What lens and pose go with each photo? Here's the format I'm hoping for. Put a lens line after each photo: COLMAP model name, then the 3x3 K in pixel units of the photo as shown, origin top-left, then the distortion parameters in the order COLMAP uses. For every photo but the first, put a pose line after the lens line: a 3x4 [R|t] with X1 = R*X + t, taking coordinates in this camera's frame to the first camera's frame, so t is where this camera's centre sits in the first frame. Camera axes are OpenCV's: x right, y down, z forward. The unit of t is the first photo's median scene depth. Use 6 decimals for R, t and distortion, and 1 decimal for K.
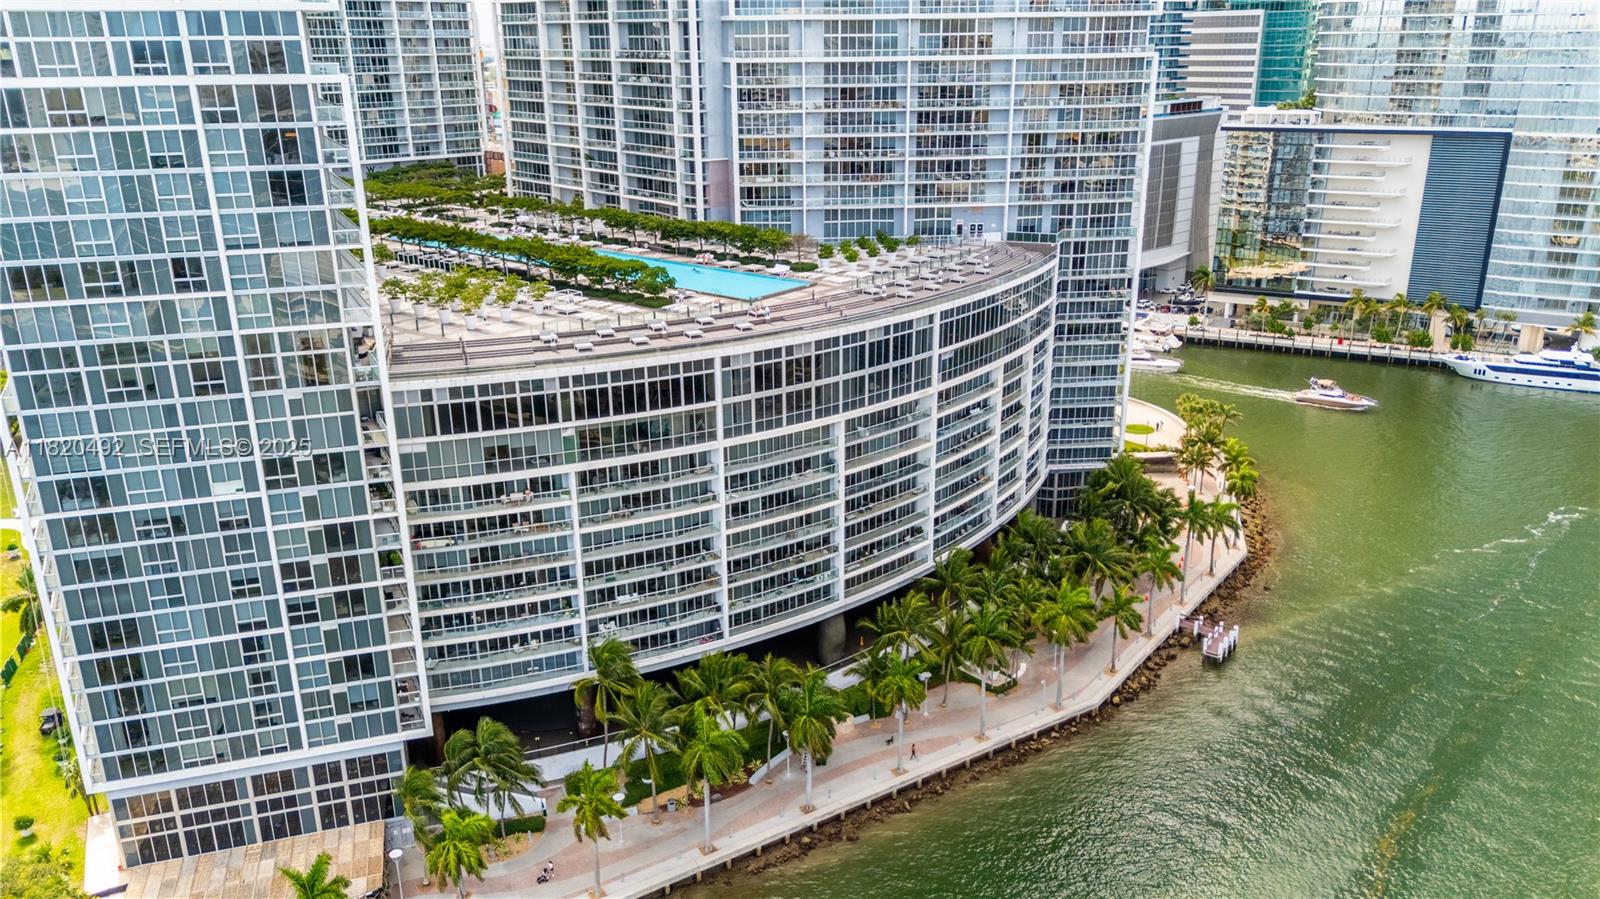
lens RADIAL K [[1152.5, 0, 825.6], [0, 1152.5, 453.9], [0, 0, 1]] dist [0.088780, -0.099886]
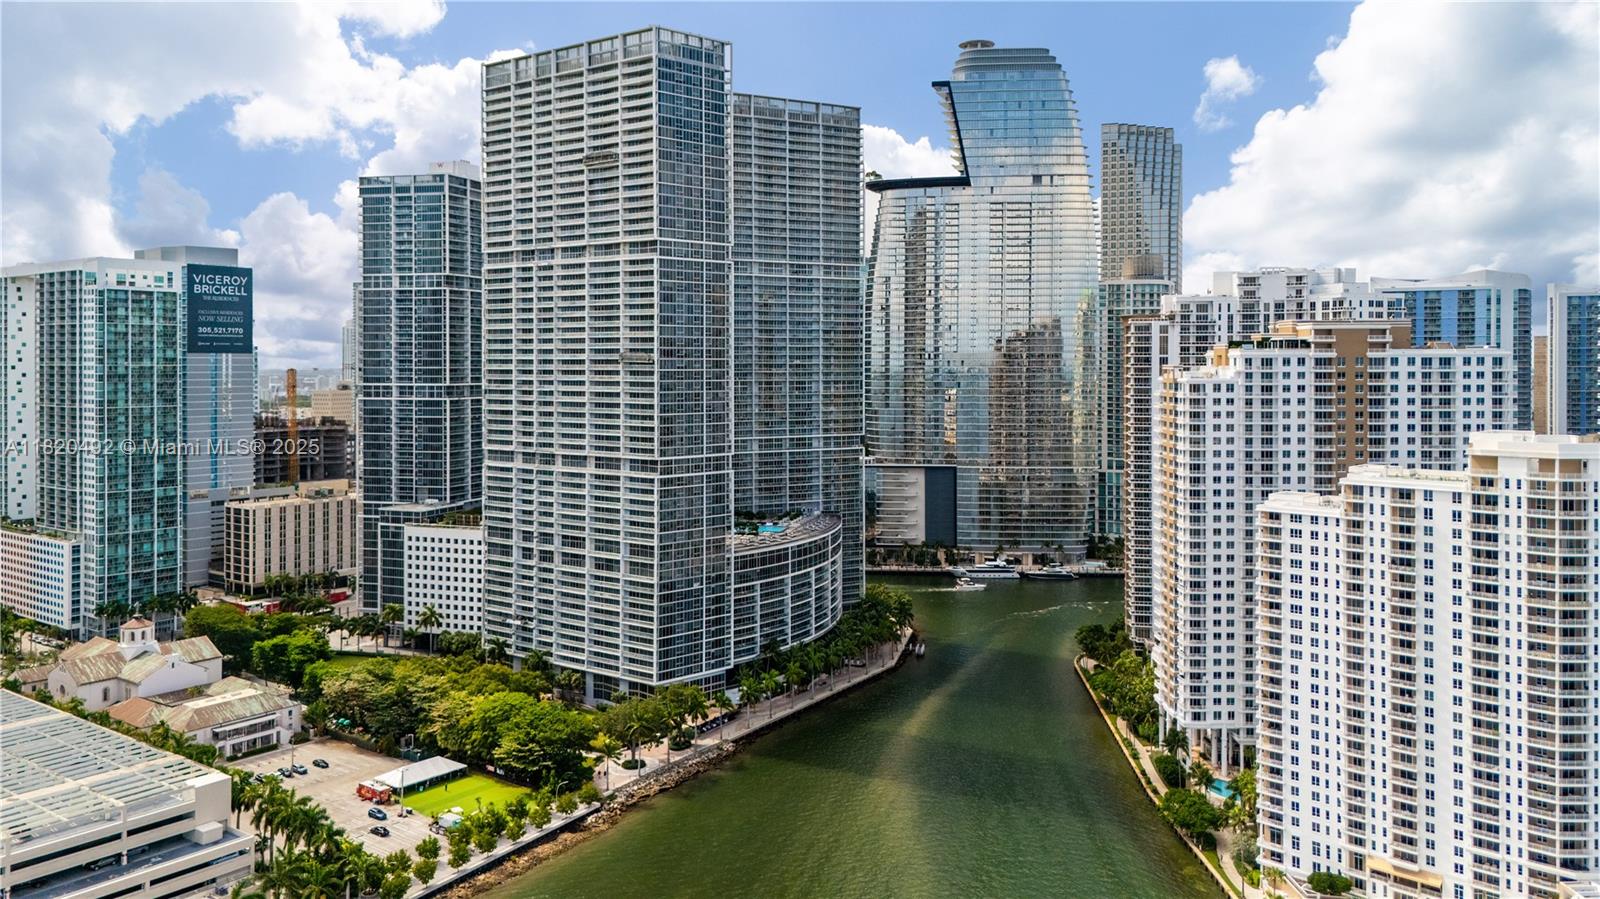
lens RADIAL K [[1152.5, 0, 825.6], [0, 1152.5, 453.9], [0, 0, 1]] dist [0.088780, -0.099886]
pose [[0.899538, -0.032430, 0.435638, -0.593630], [0.151124, 0.958767, -0.240679, 0.193994], [-0.409870, 0.282335, 0.867348, -0.805904]]
